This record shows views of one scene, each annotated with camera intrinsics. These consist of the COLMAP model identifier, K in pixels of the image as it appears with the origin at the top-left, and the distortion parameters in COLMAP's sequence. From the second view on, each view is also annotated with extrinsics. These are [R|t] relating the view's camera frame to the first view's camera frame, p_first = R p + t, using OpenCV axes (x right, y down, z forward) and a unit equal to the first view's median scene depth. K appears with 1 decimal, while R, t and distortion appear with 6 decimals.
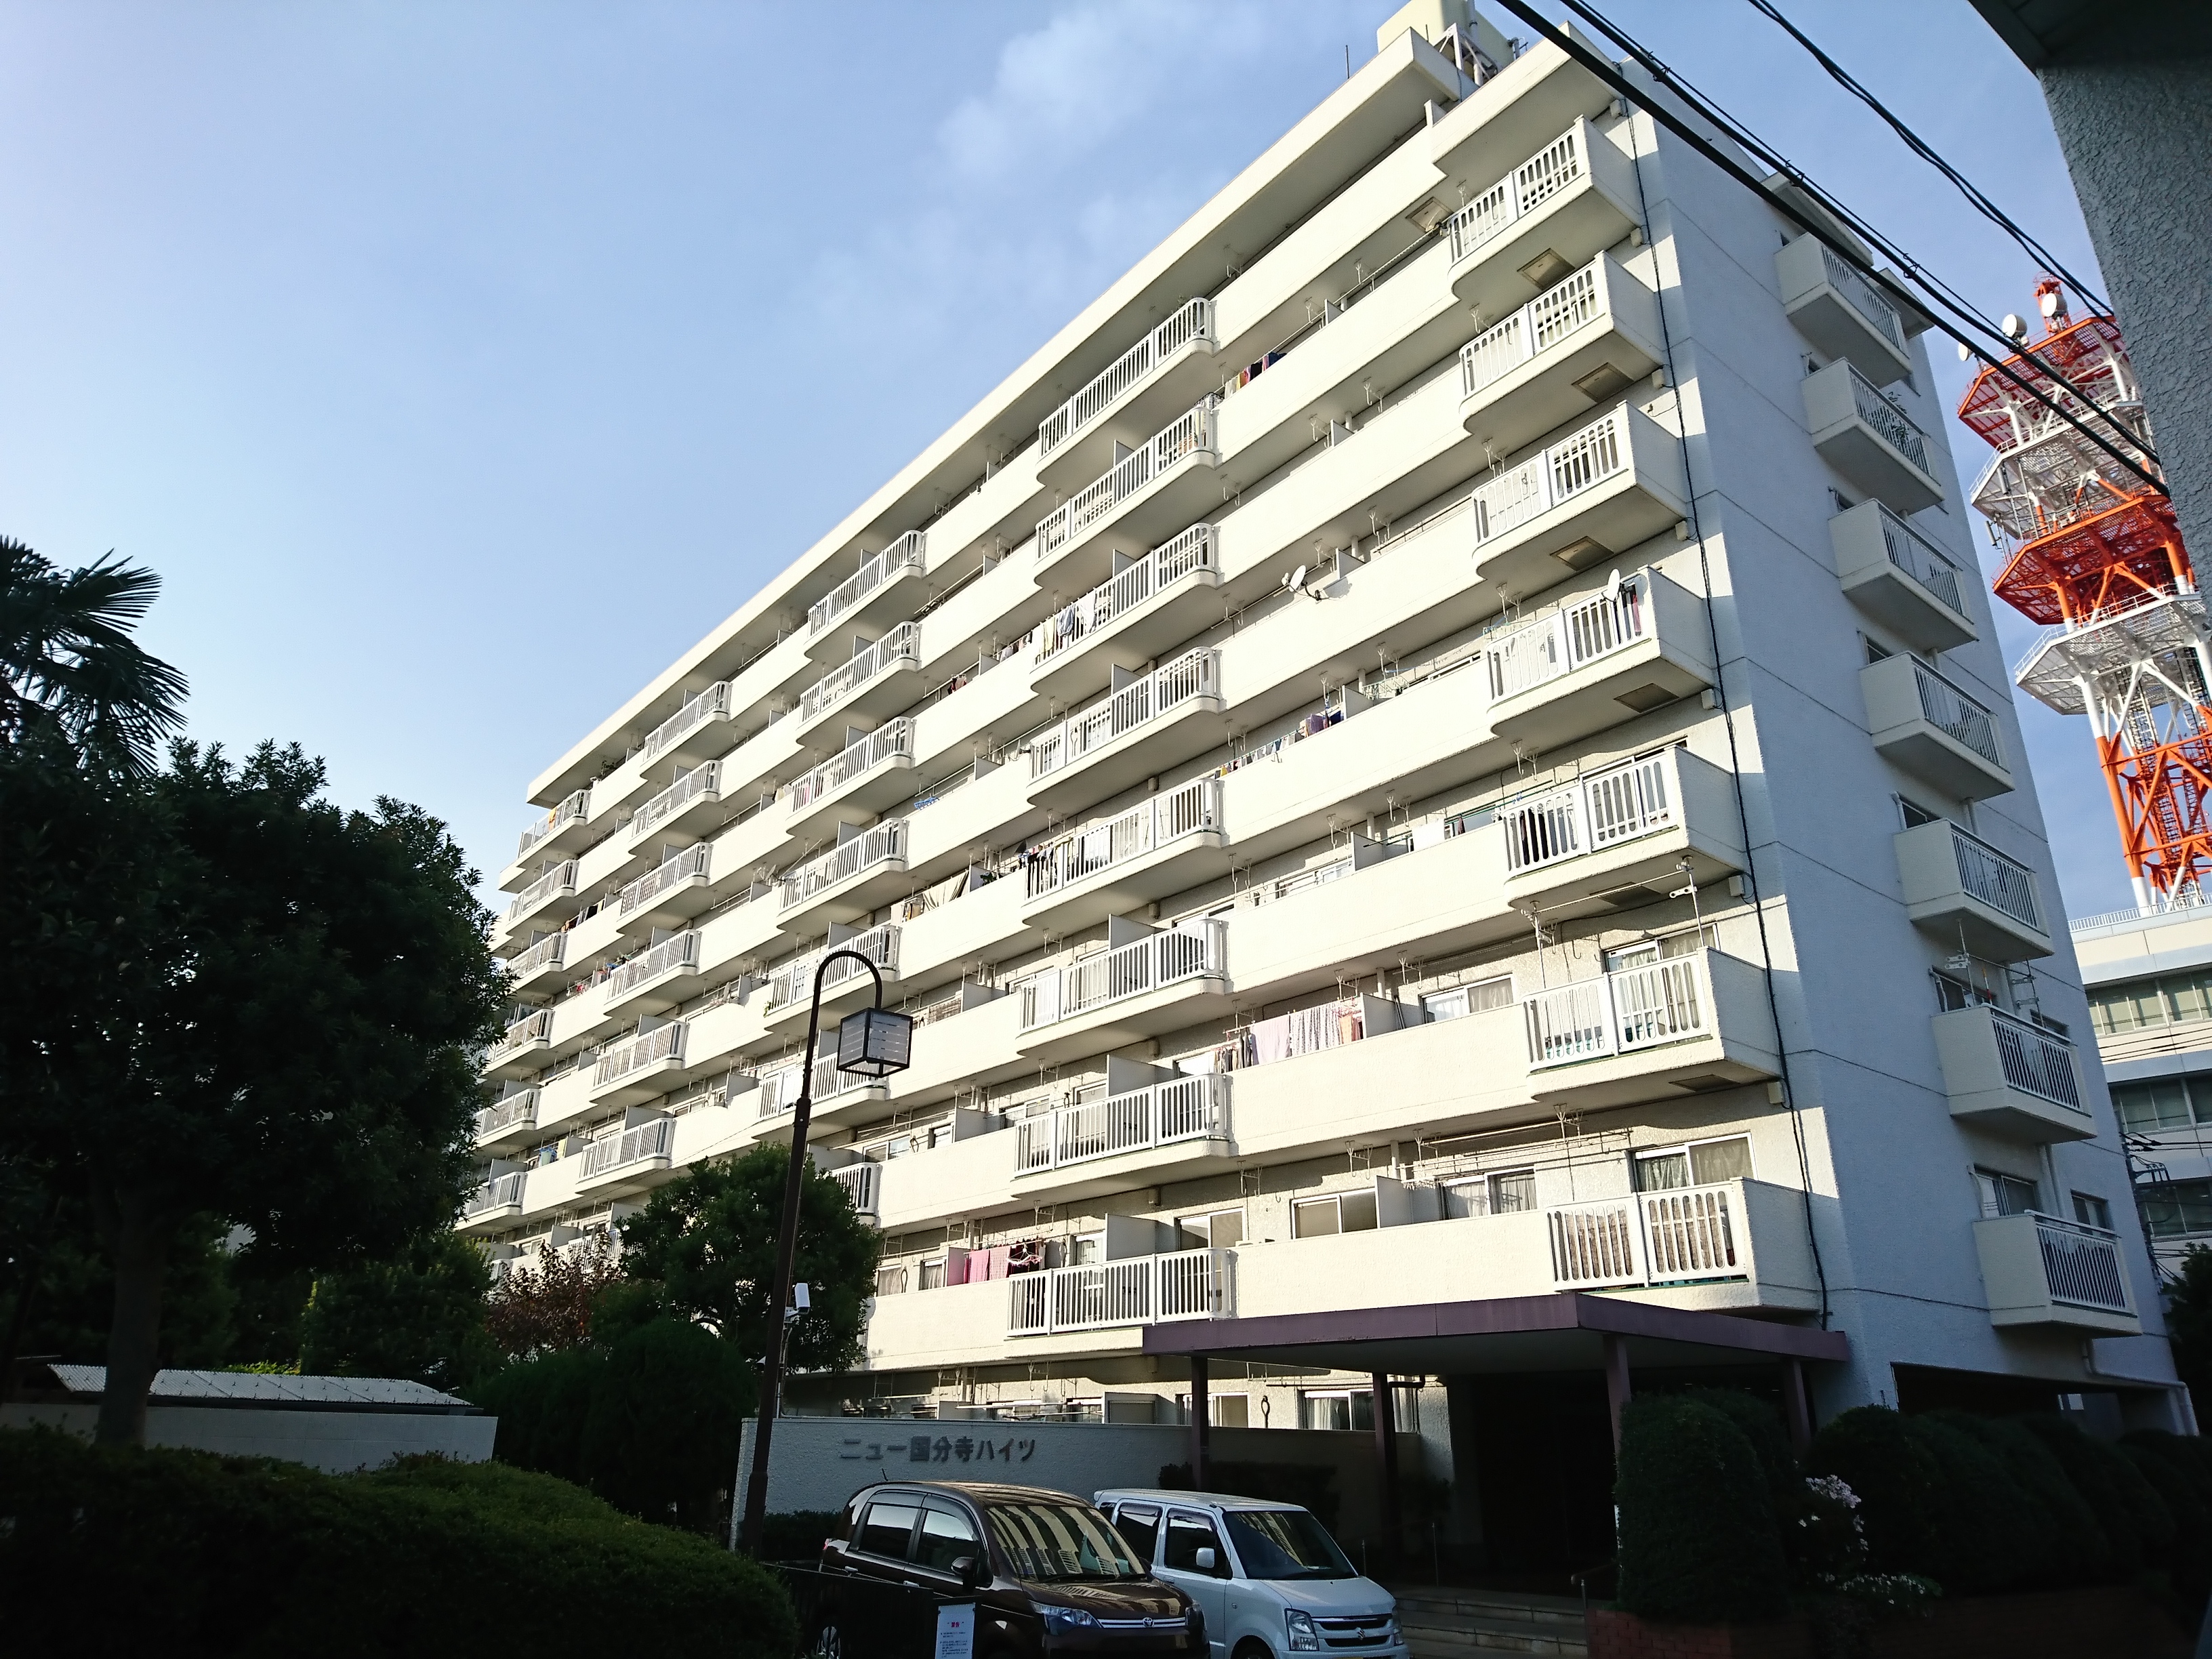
lens RADIAL K [[1485.1, 0, 1100.5], [0, 1485.1, 828.0], [0, 0, 1]] dist [0.005784, 0.001060]
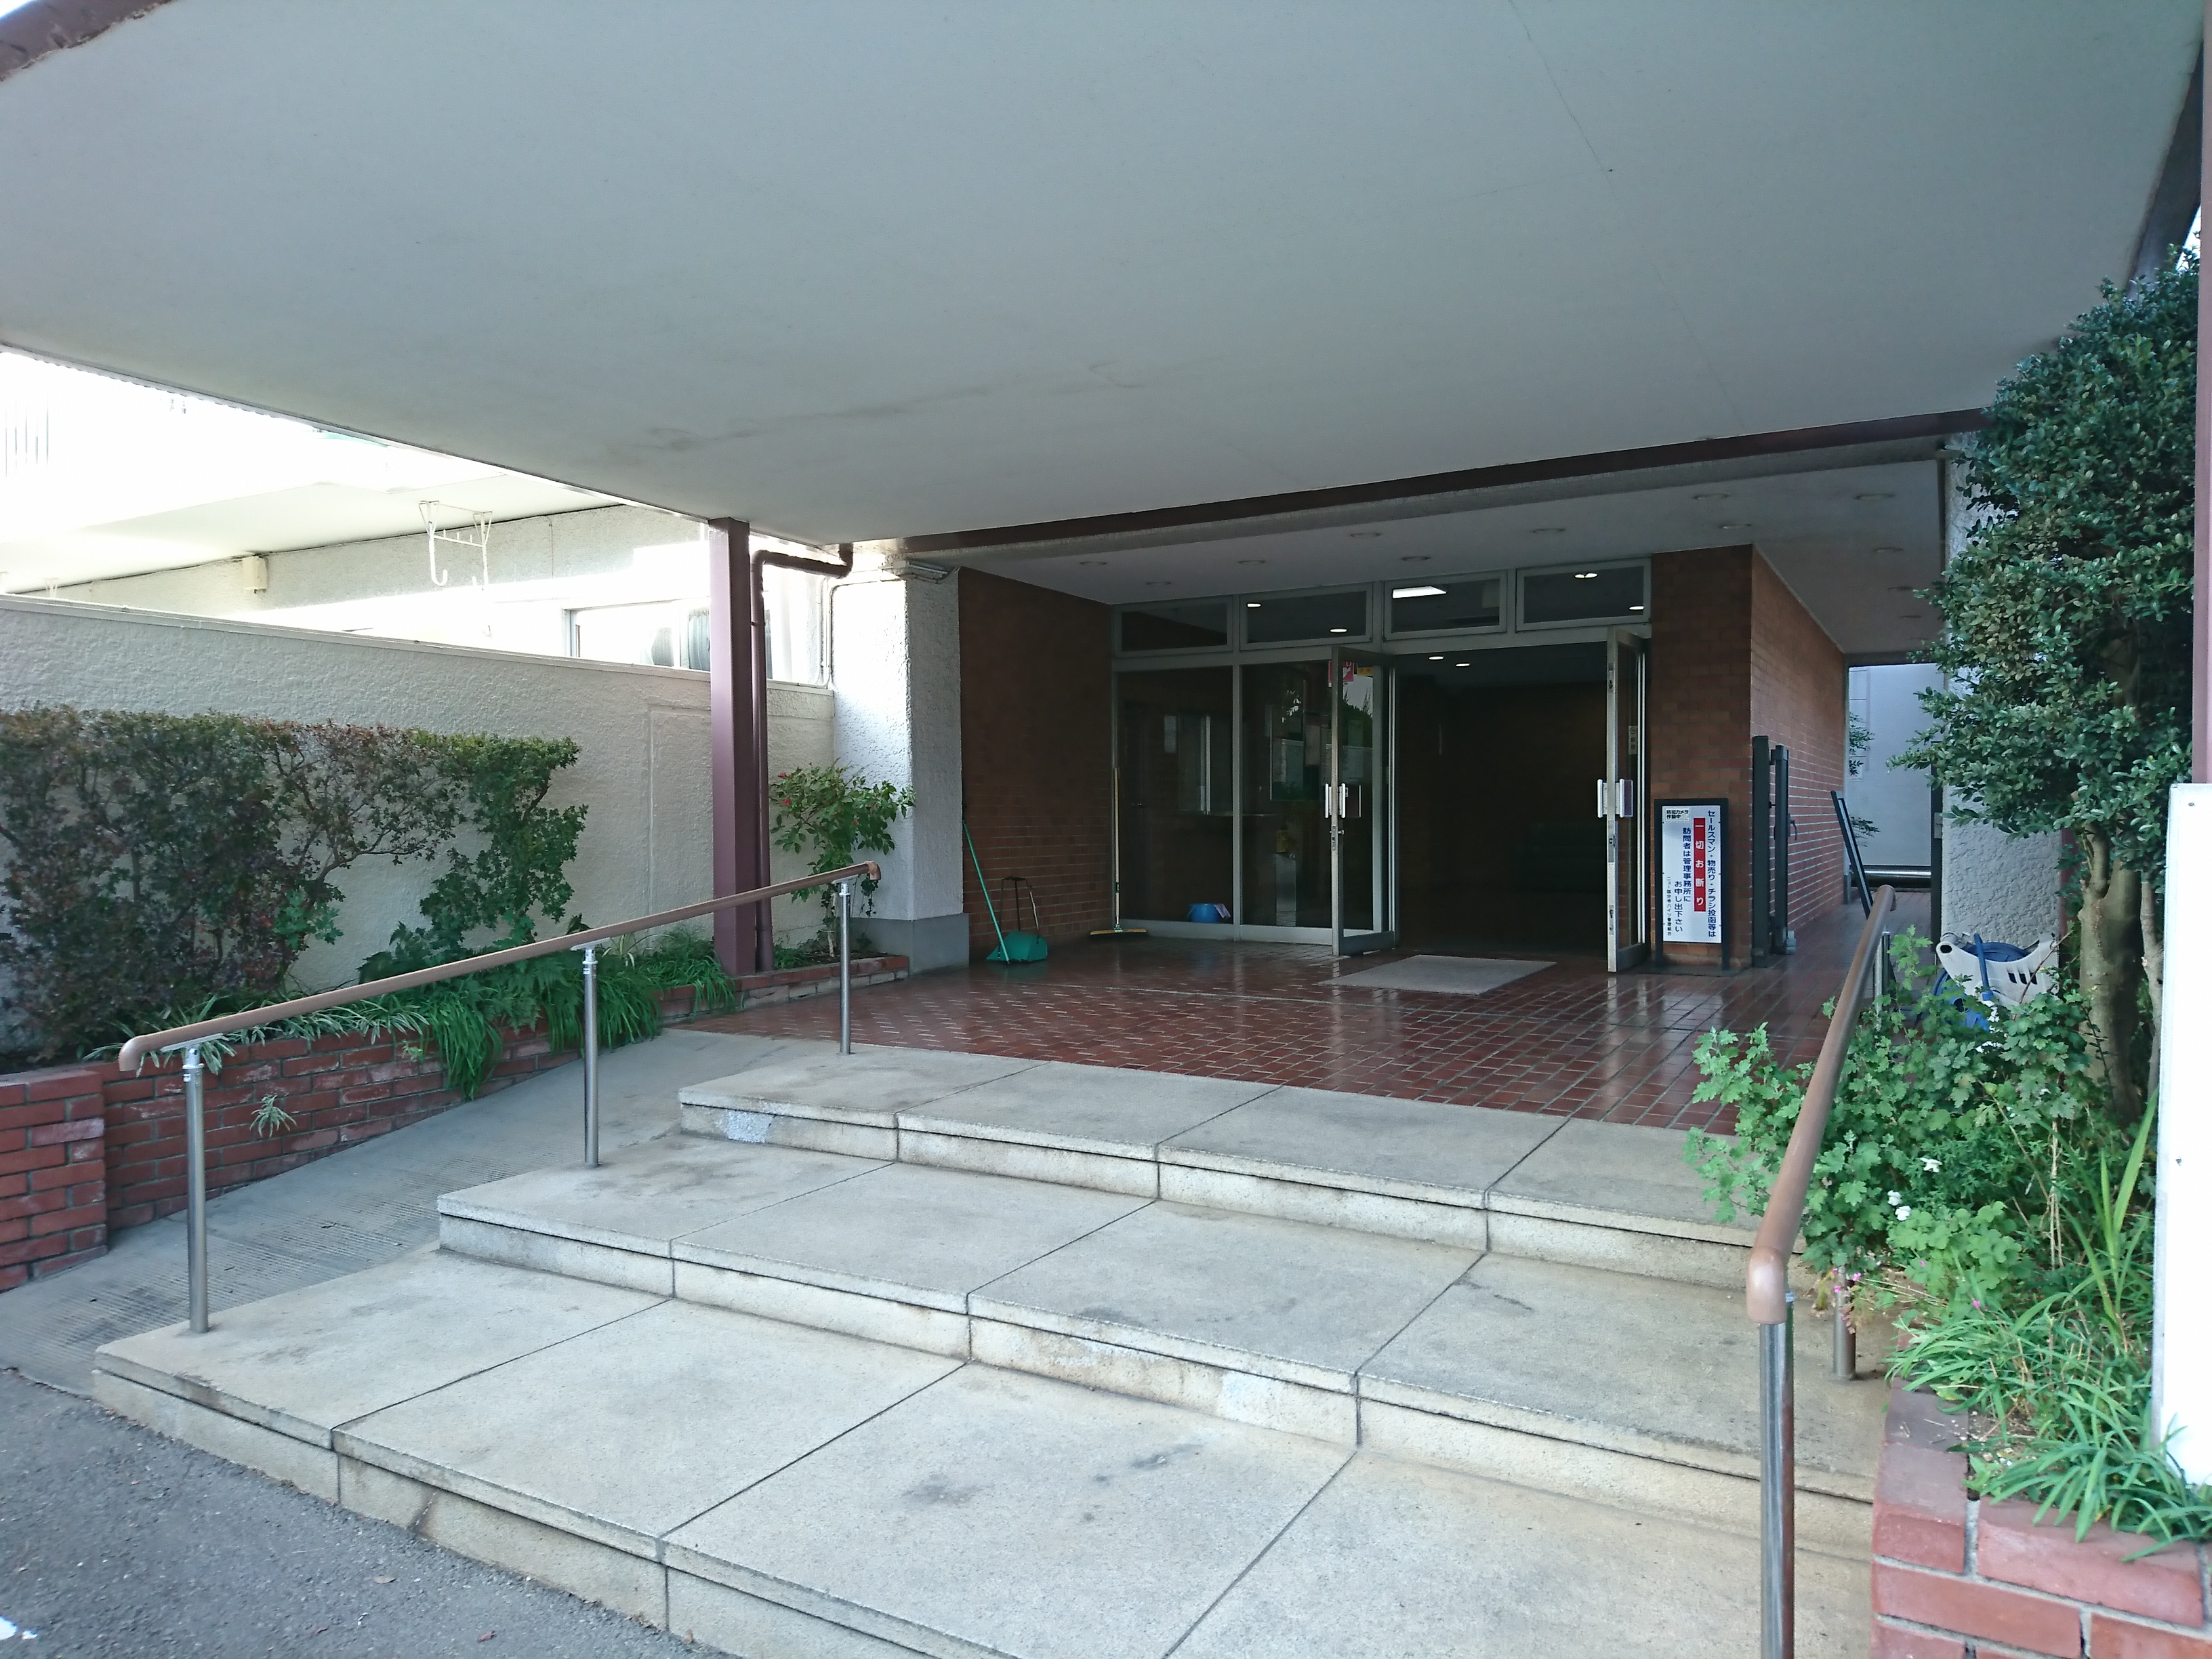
lens RADIAL K [[1485.1, 0, 1107.4], [0, 1485.1, 827.5], [0, 0, 1]] dist [0.005784, 0.001060]
pose [[0.936580, -0.022032, 0.349760, 0.146769], [-0.120999, 0.916319, 0.381731, 0.288445], [-0.328902, -0.399843, 0.855540, 0.629242]]
